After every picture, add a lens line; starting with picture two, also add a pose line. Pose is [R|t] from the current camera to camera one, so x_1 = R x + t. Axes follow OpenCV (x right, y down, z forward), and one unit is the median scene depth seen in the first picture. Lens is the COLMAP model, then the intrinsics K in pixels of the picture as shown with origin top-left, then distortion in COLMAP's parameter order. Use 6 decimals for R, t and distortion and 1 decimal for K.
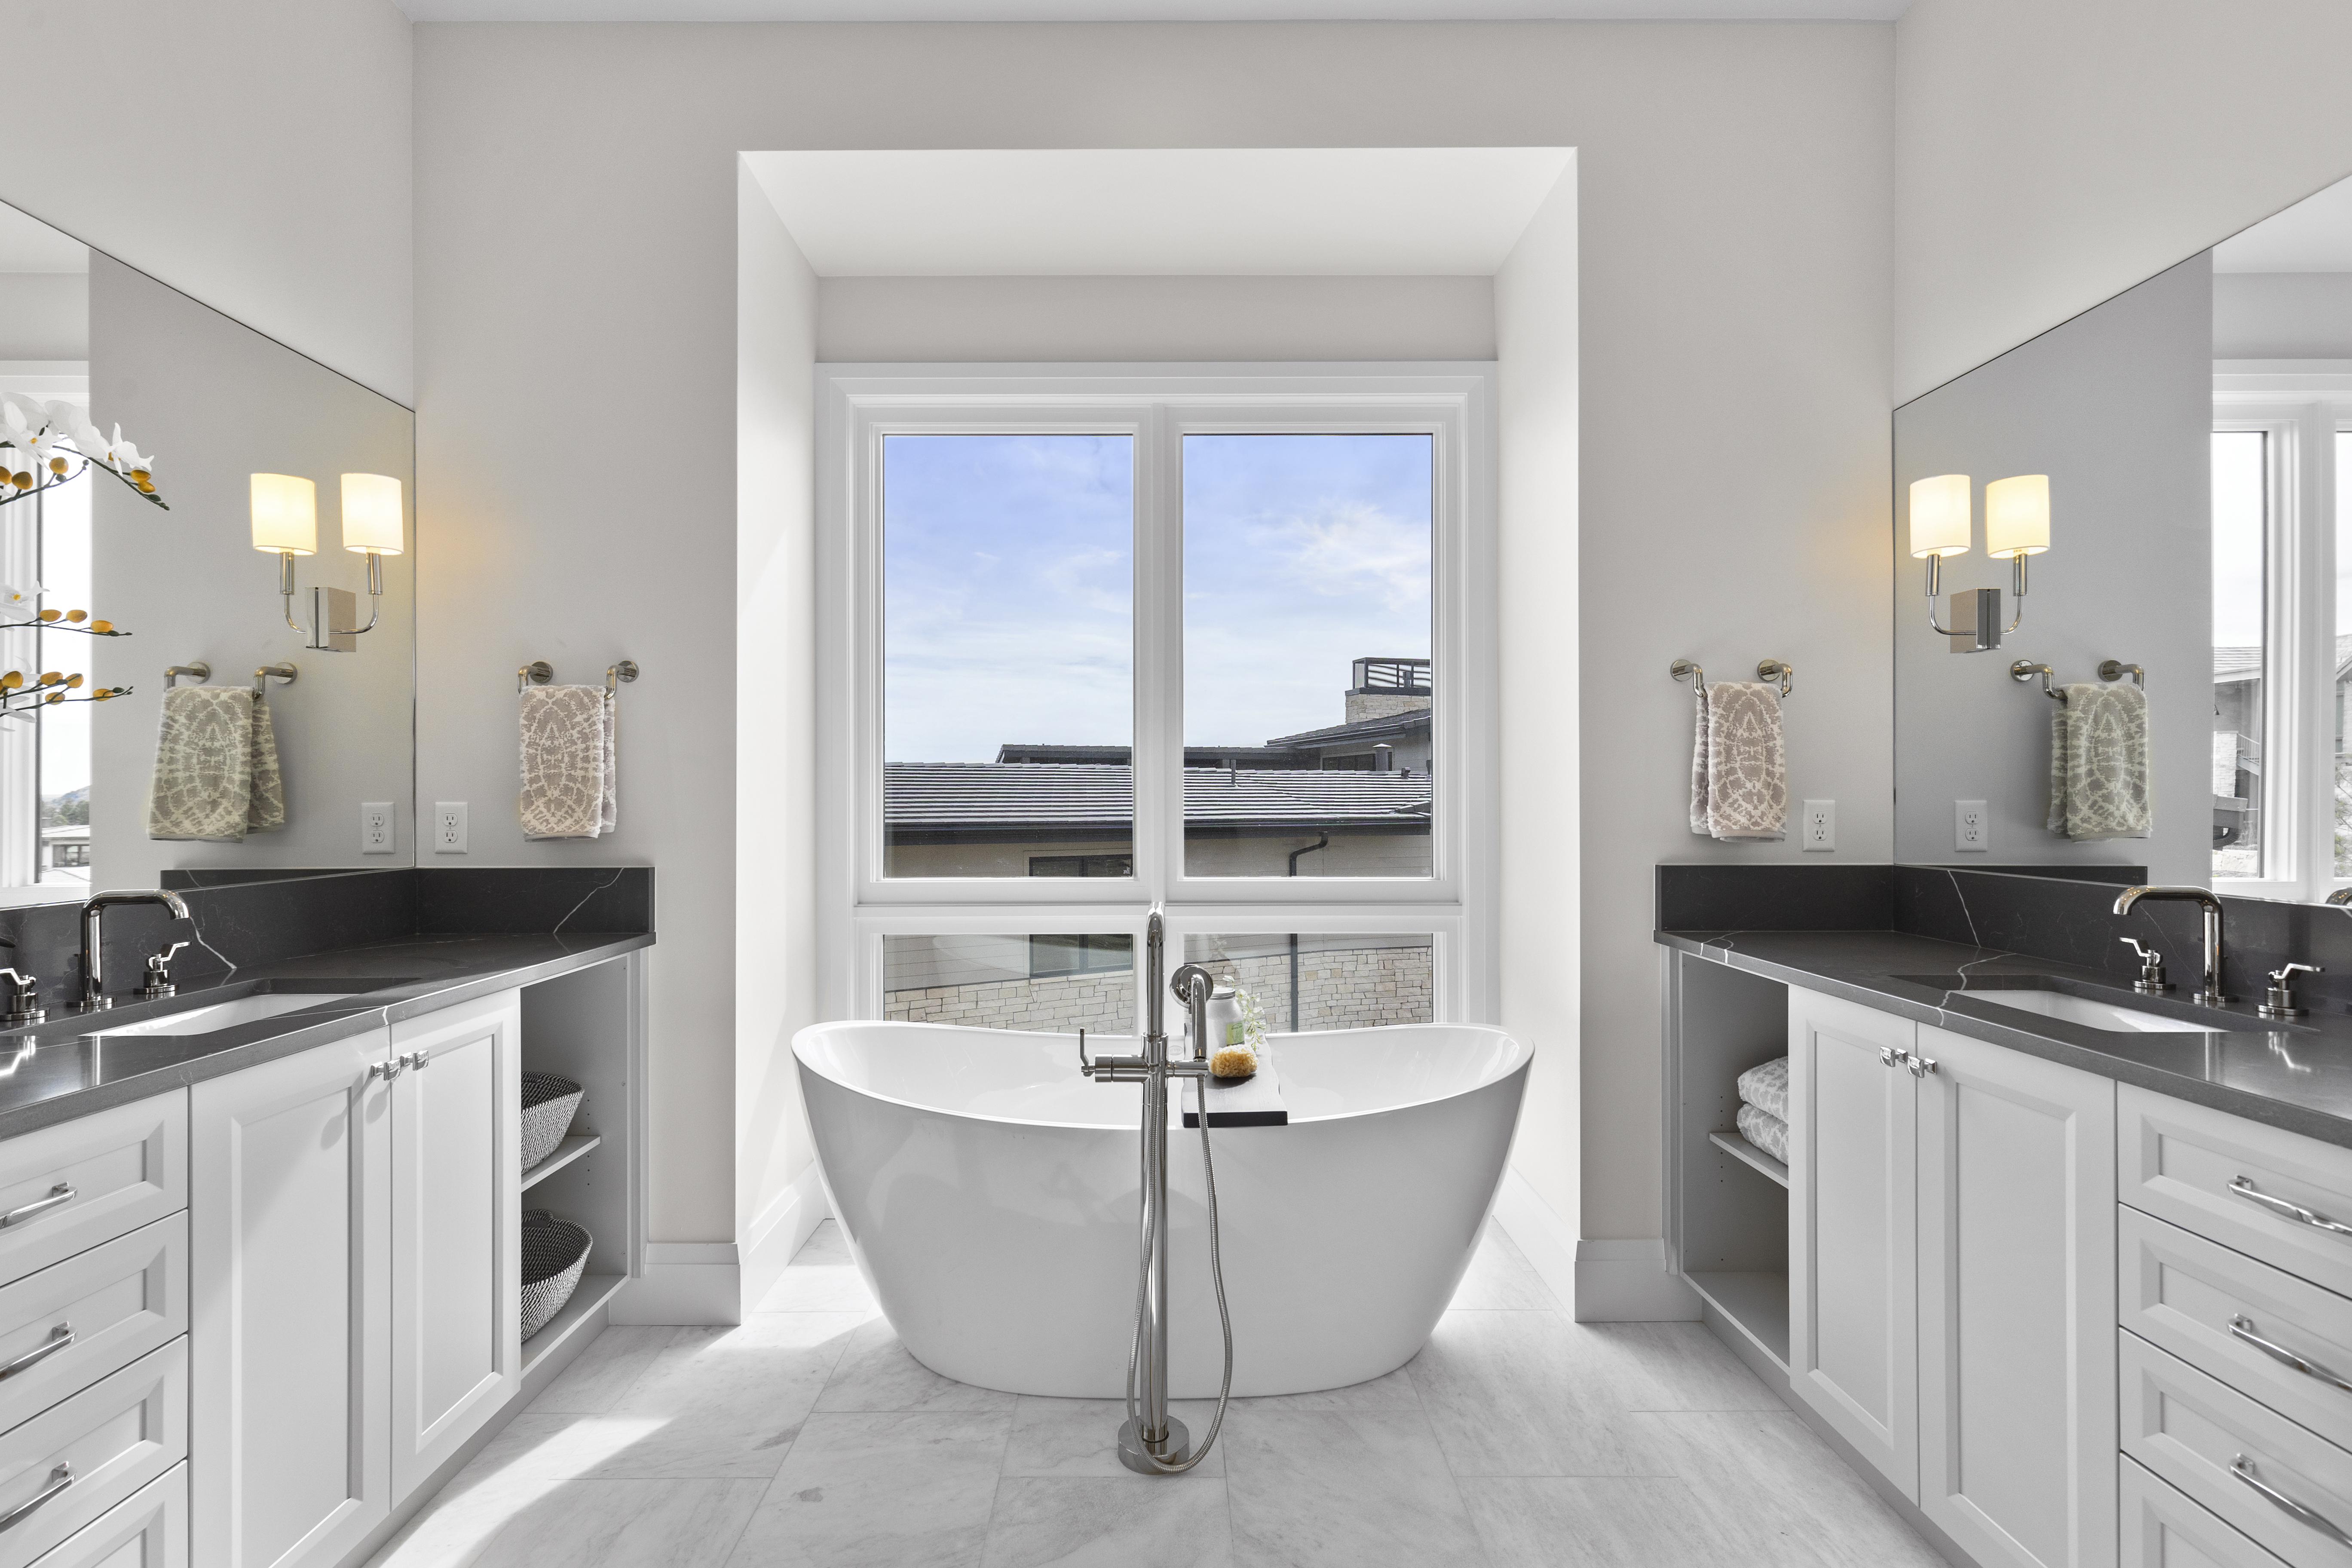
lens RADIAL K [[1067.1, 0, 1152.8], [0, 1067.1, 781.2], [0, 0, 1]] dist [0.002706, 0.000266]
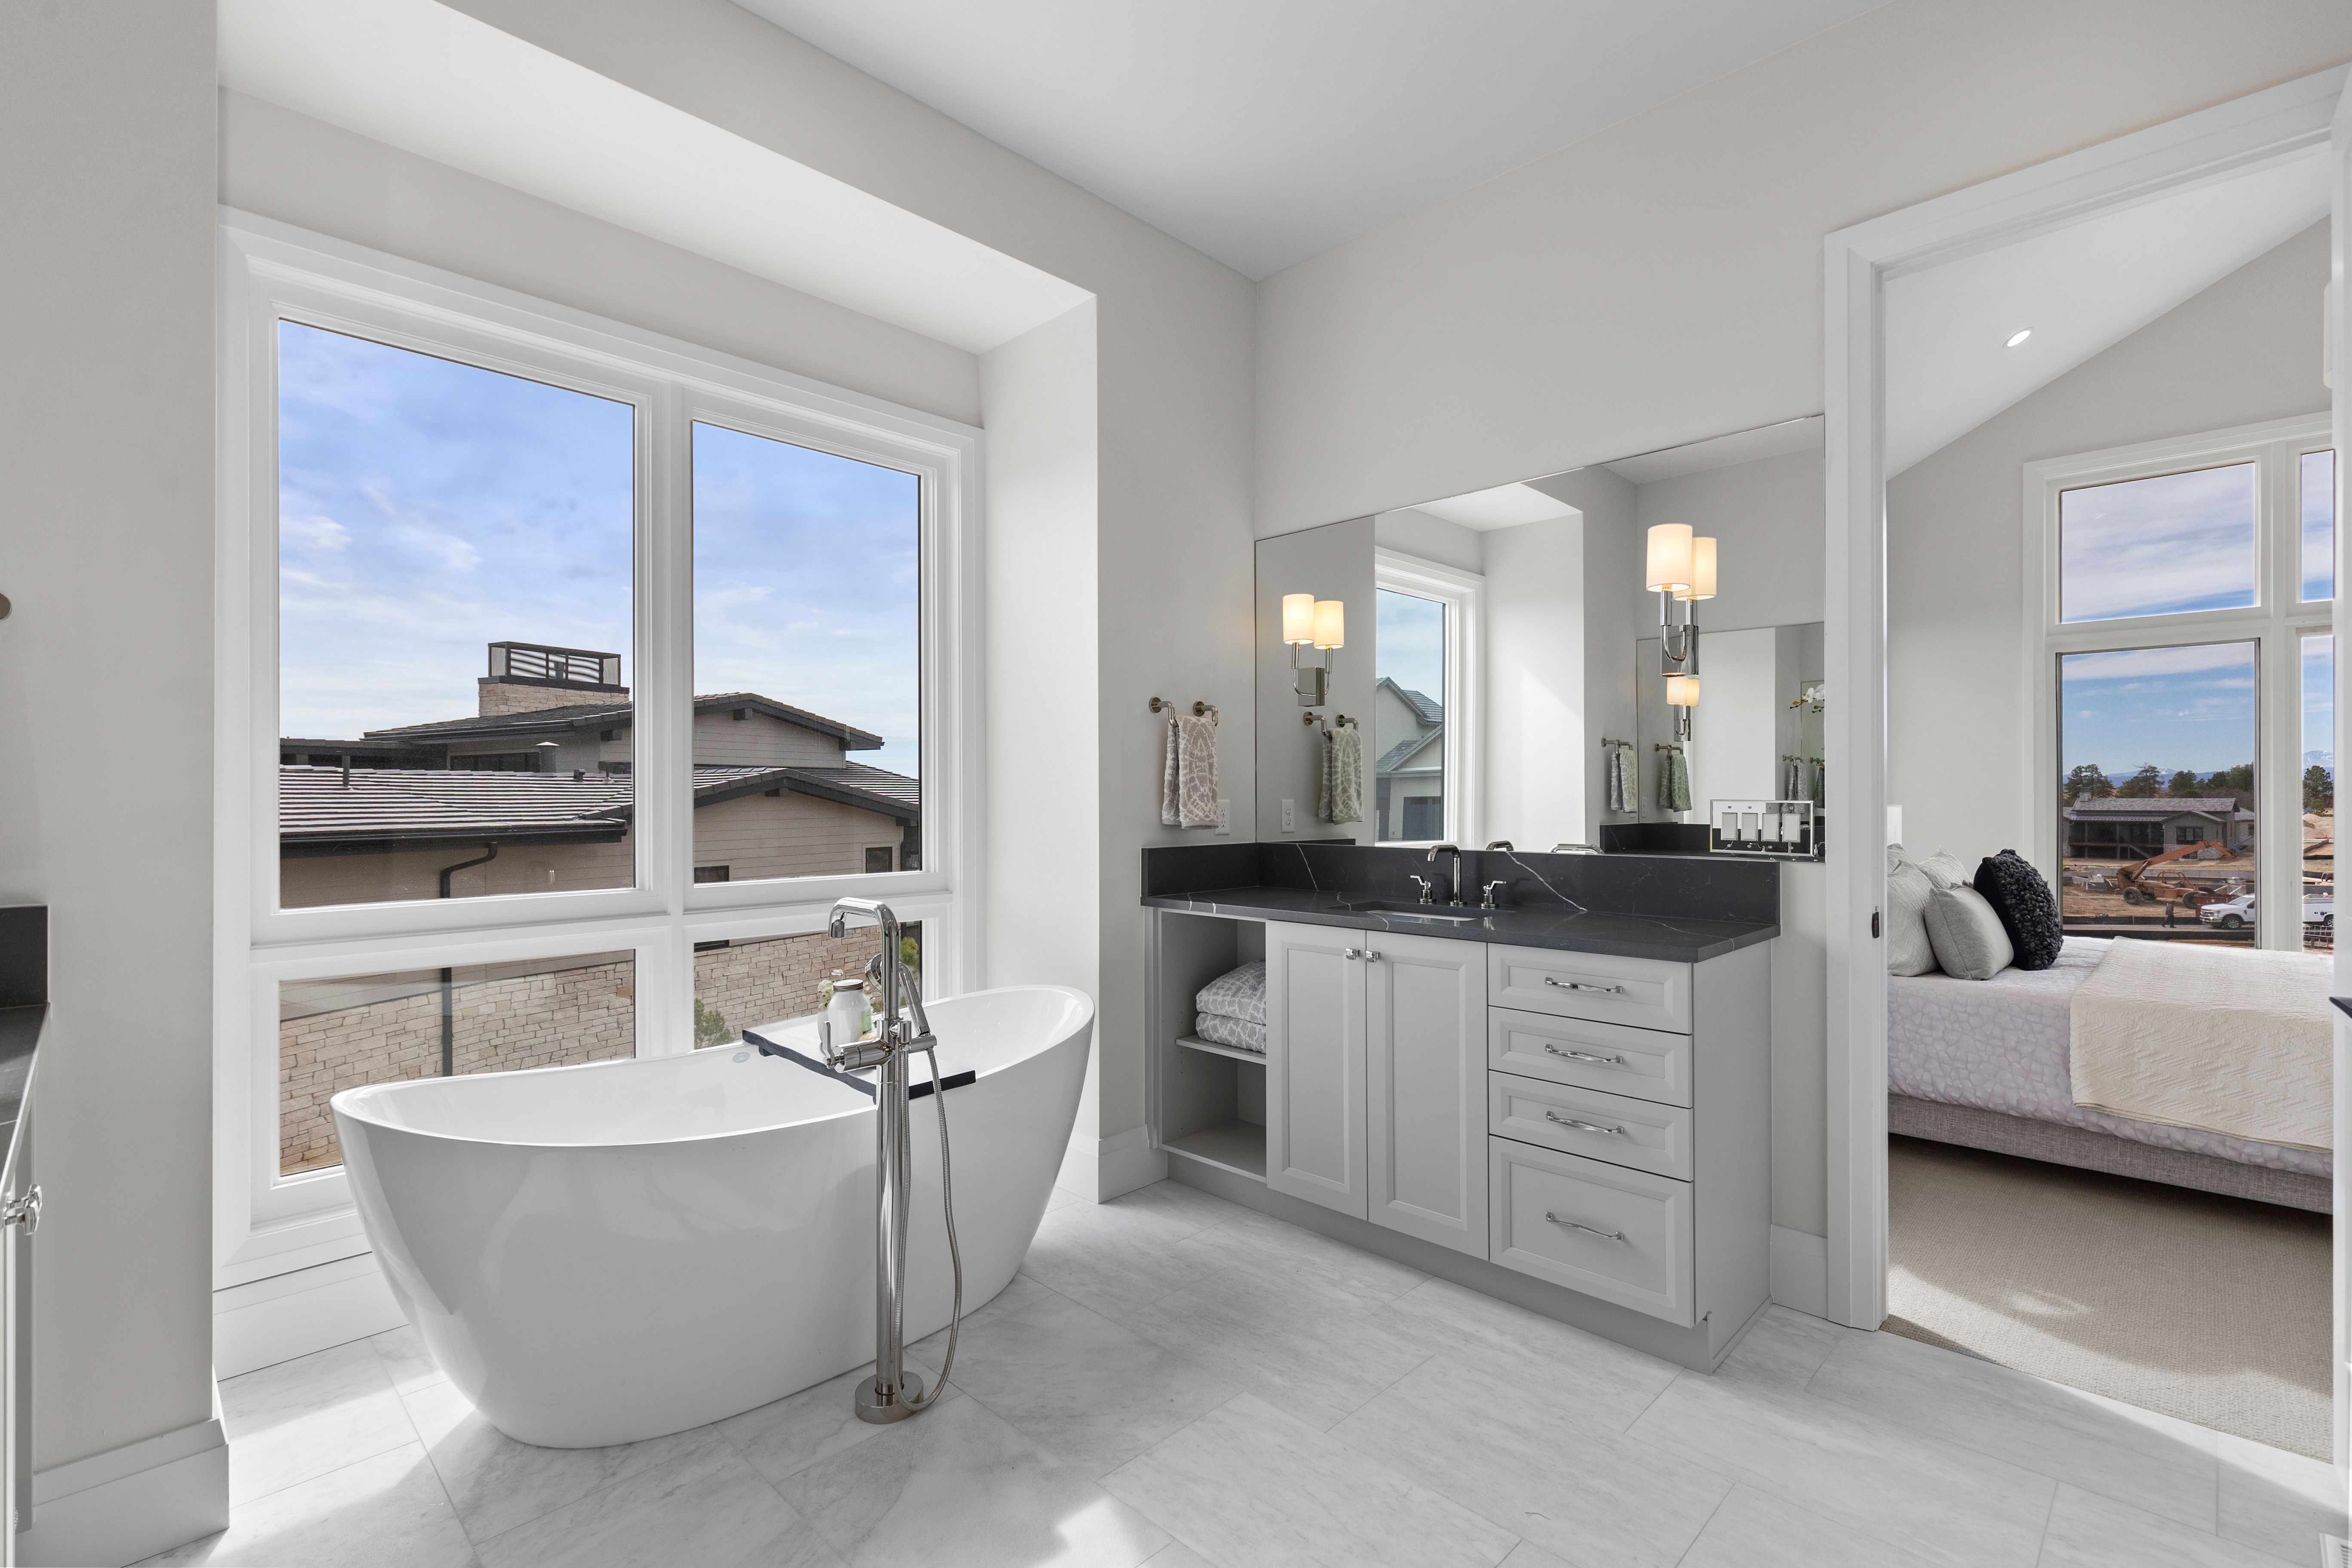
lens RADIAL K [[1059.8, 0, 1176.0], [0, 1059.8, 784.0], [0, 0, 1]] dist [0.023384, -0.015631]
pose [[0.702718, 0.006744, 0.711436, -0.467052], [-0.005762, 0.999976, -0.003787, 0.002177], [-0.711445, -0.001438, 0.702741, 0.029667]]
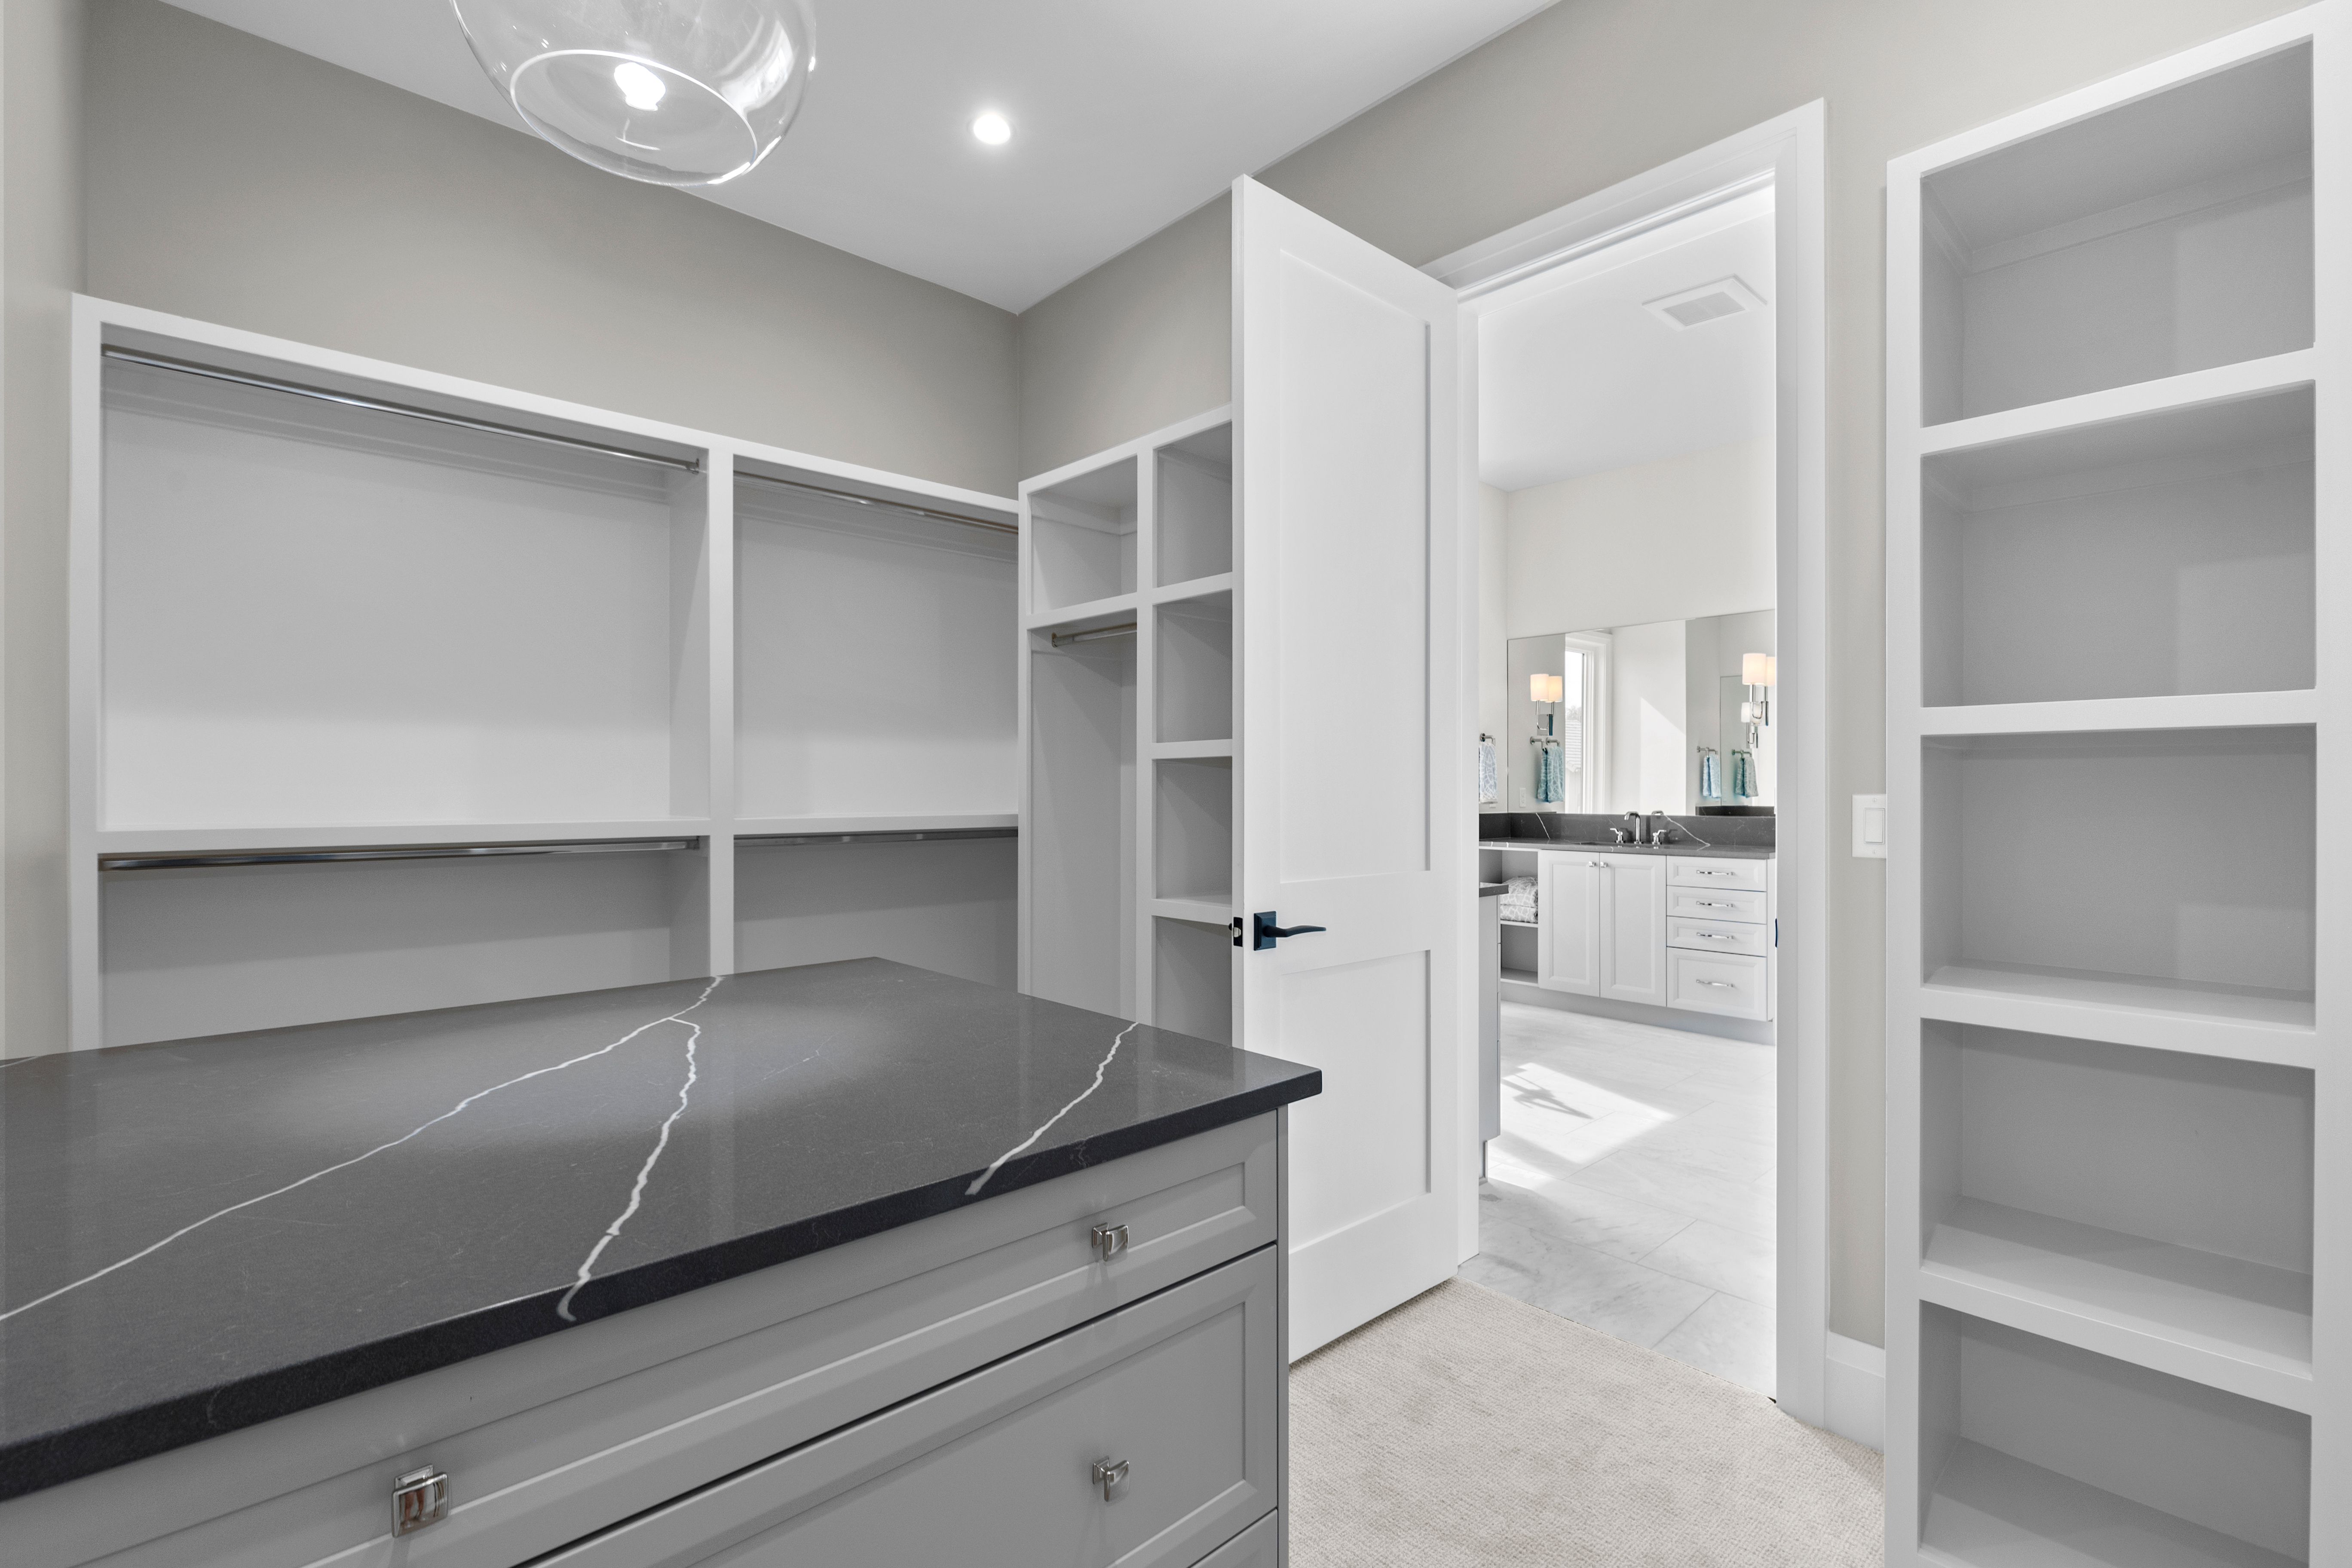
lens RADIAL K [[1058.3, 0, 1180.4], [0, 1058.3, 787.3], [0, 0, 1]] dist [0.001431, -0.000420]
pose [[0.731248, -0.001096, 0.682111, -1.725768], [-0.005319, 0.999959, 0.007309, 0.001548], [-0.682091, -0.008973, 0.731212, -0.363603]]
